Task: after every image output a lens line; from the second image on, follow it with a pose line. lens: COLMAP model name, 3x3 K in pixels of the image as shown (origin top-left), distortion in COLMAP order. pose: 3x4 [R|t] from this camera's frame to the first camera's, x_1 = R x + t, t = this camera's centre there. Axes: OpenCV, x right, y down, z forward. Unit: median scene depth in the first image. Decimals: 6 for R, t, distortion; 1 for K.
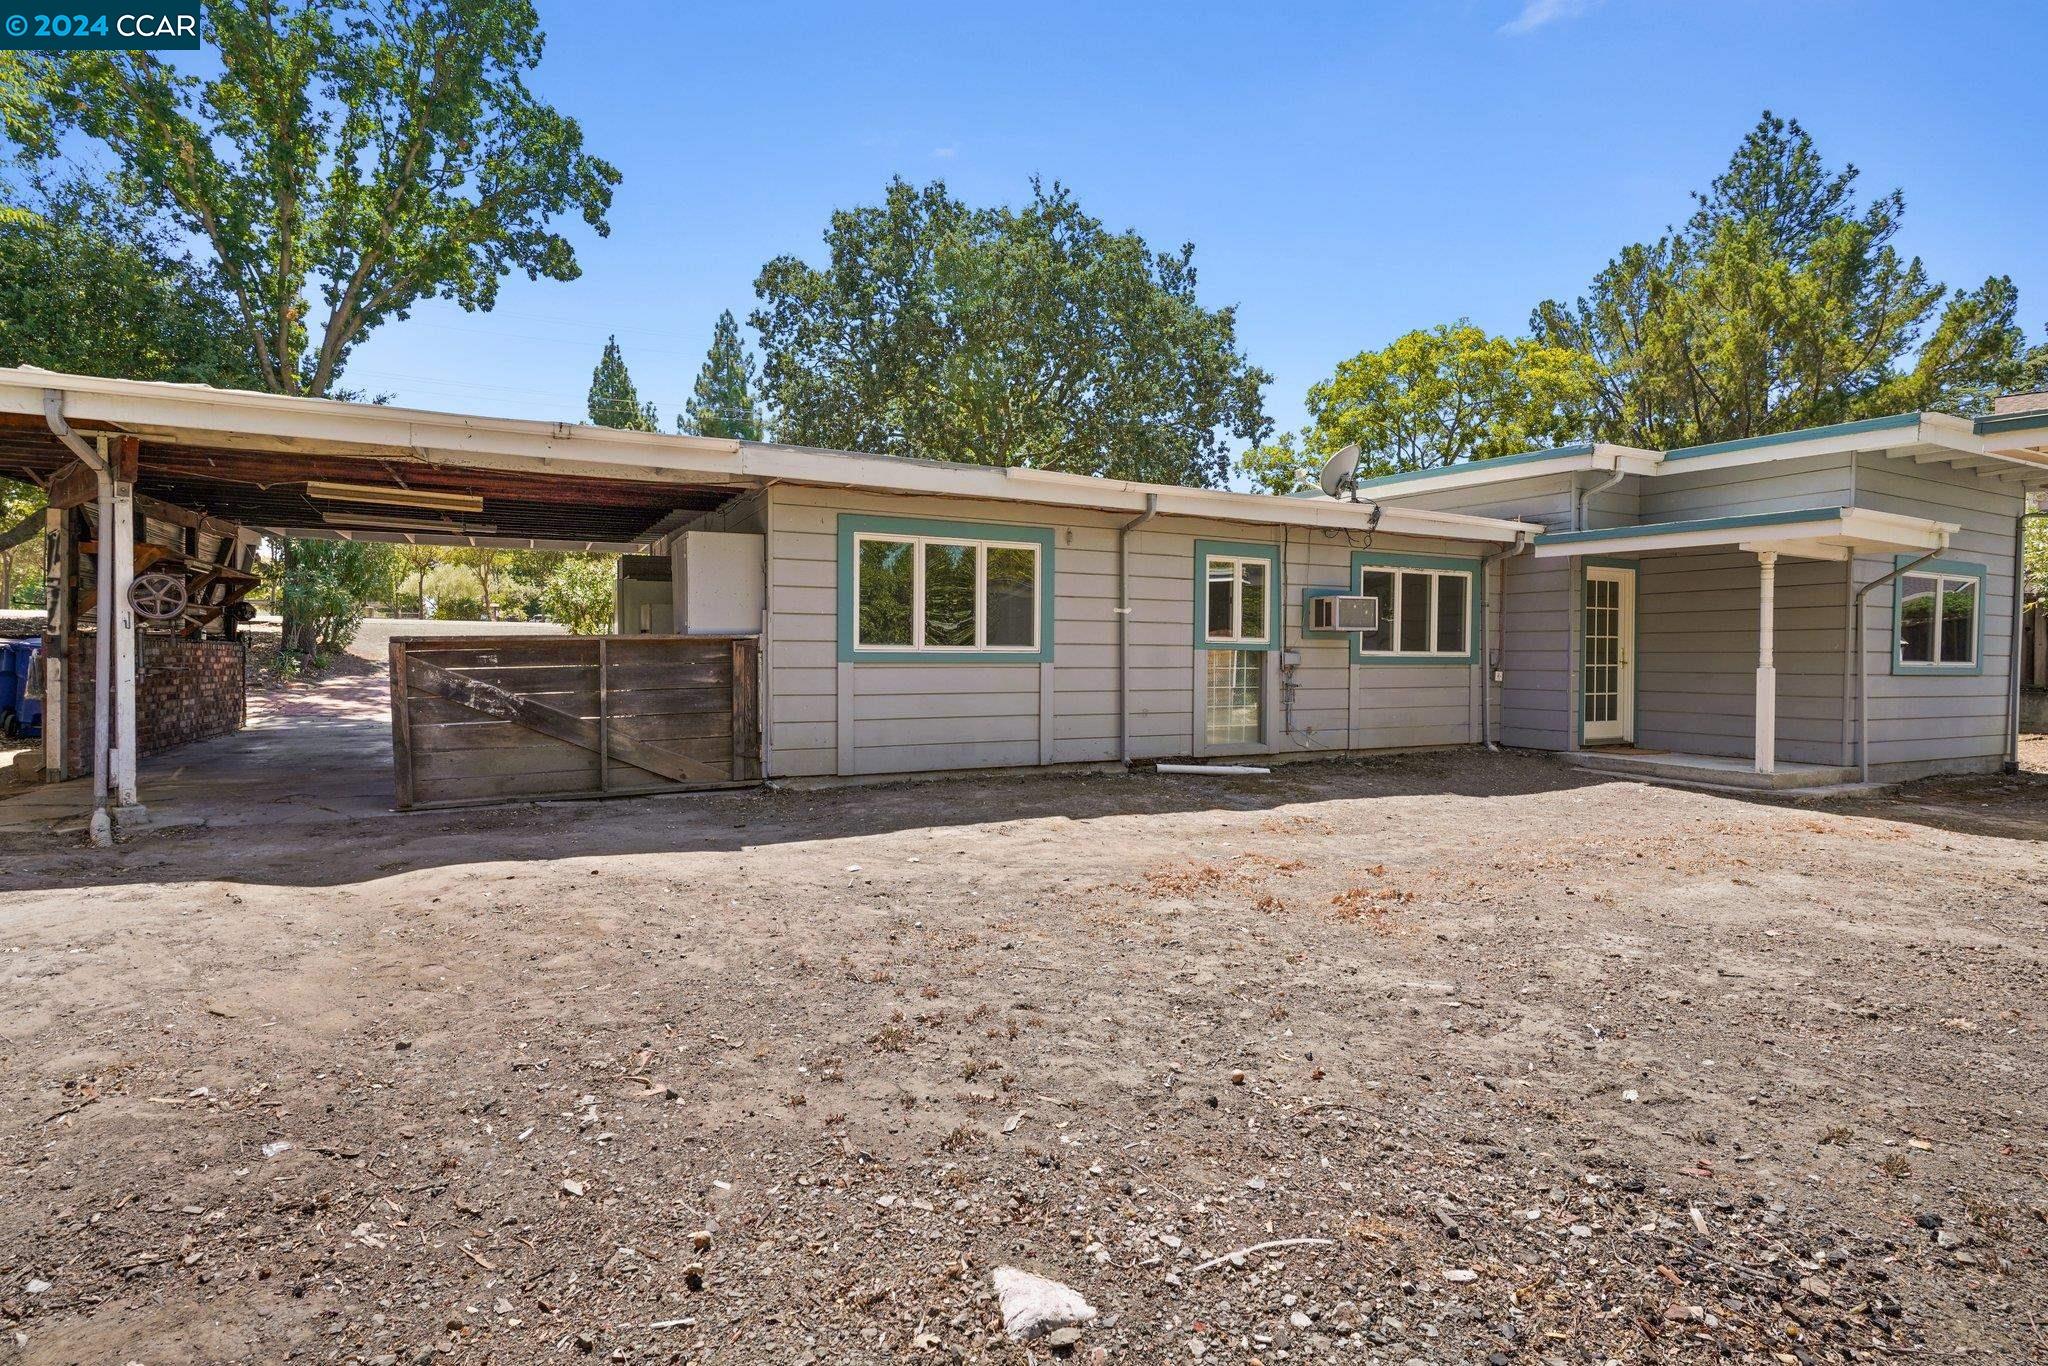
lens RADIAL K [[985.6, 0, 1024.0], [0, 985.6, 683.0], [0, 0, 1]] dist [-0.000535, -0.000253]
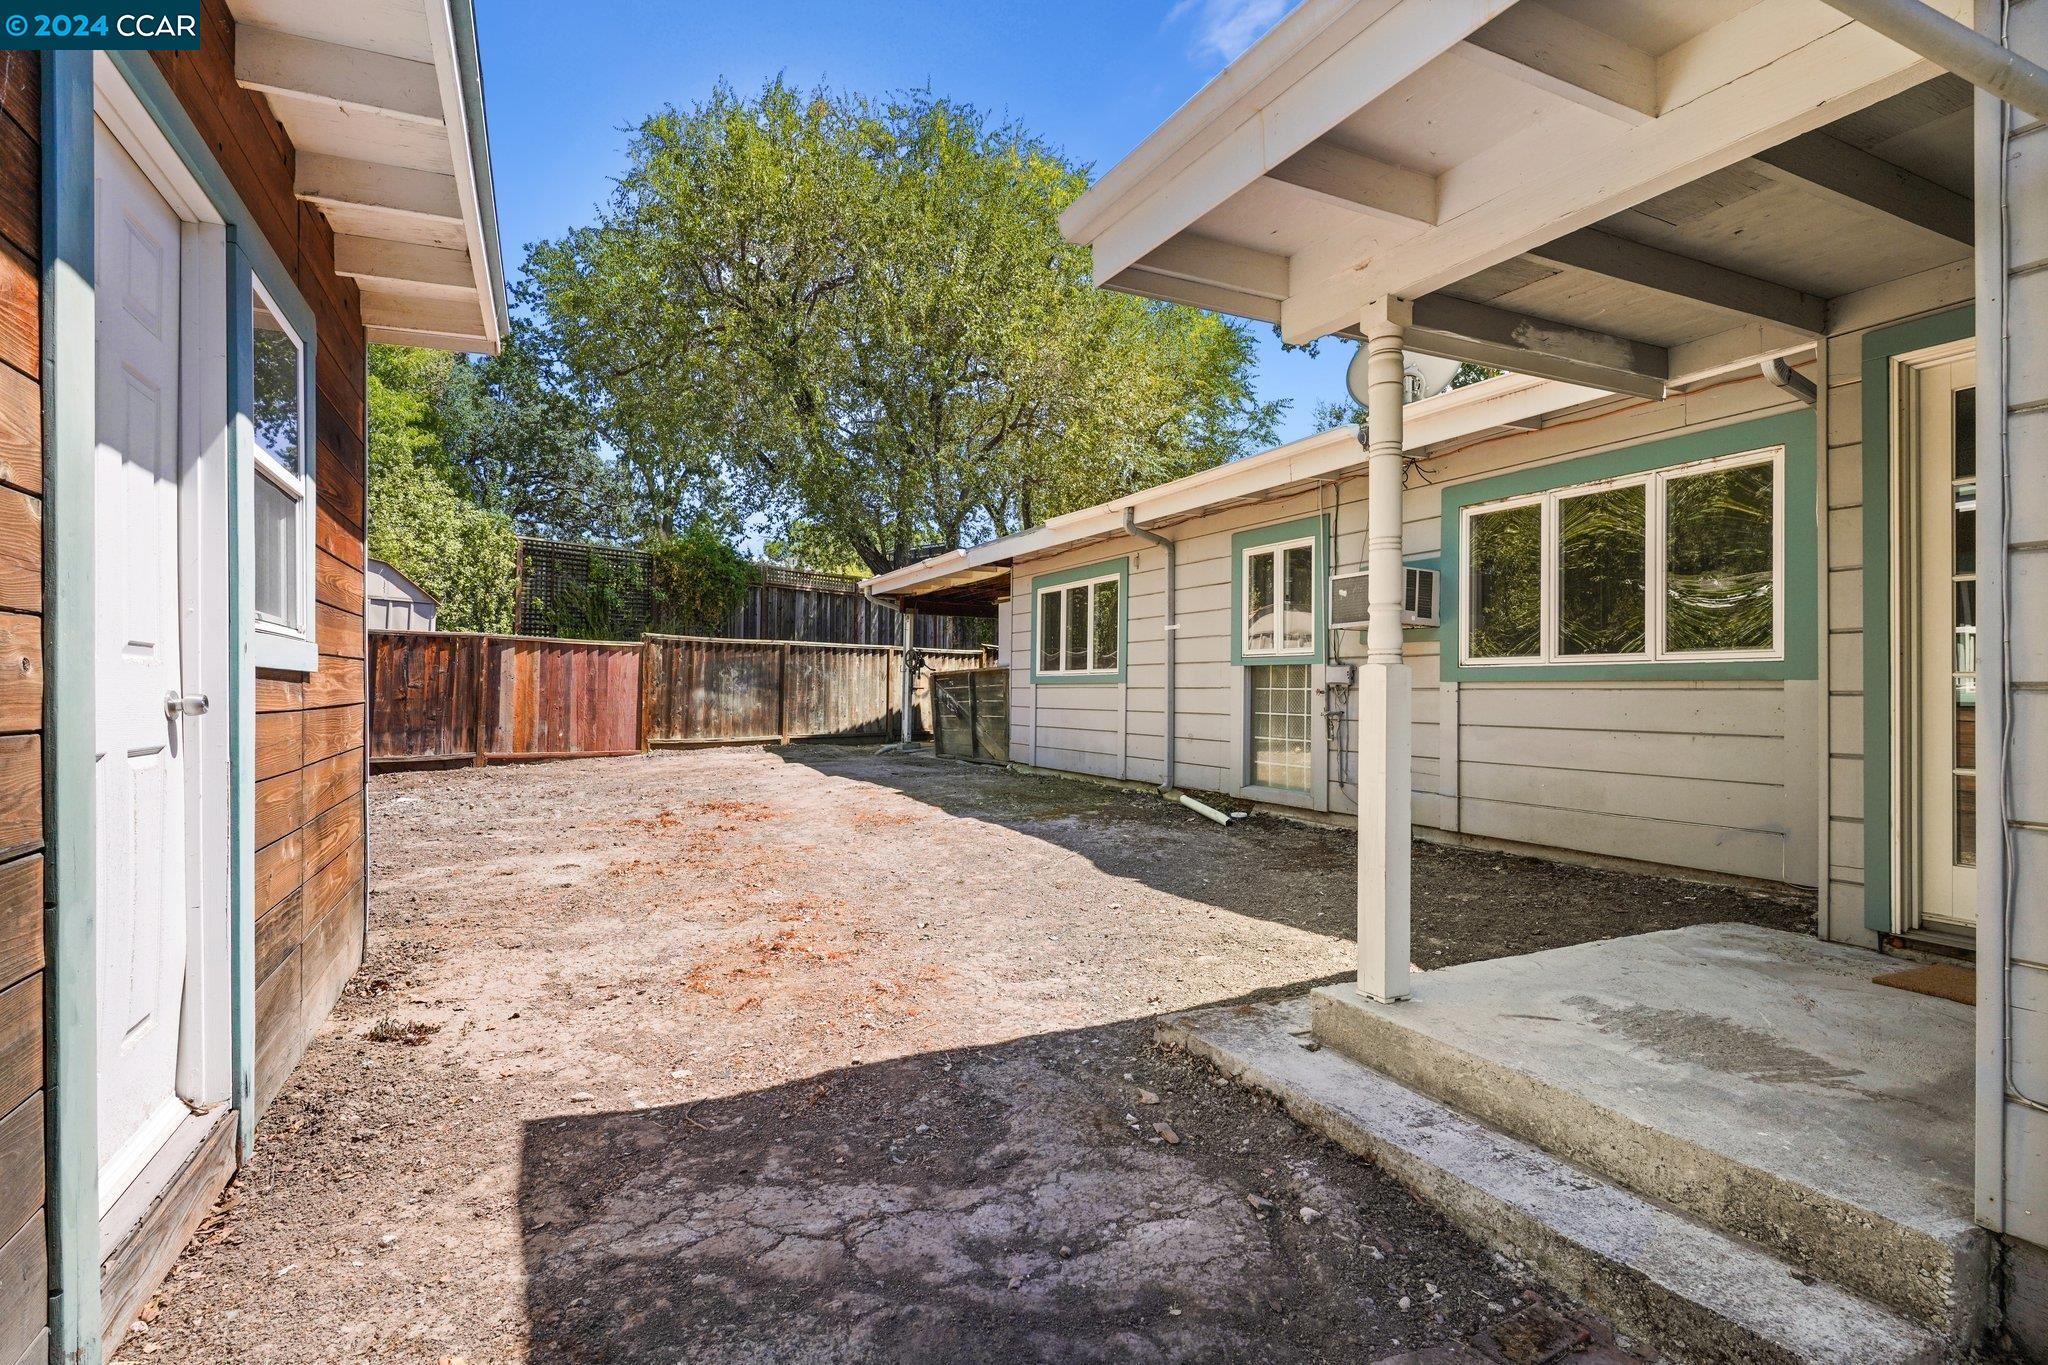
lens RADIAL K [[985.6, 0, 1024.0], [0, 985.6, 682.5], [0, 0, 1]] dist [-0.000535, -0.000253]
pose [[0.007519, -0.000854, -0.999971, 1.039235], [-0.006127, 0.999981, -0.000900, -0.019036], [0.999953, 0.006133, 0.007514, 0.850867]]
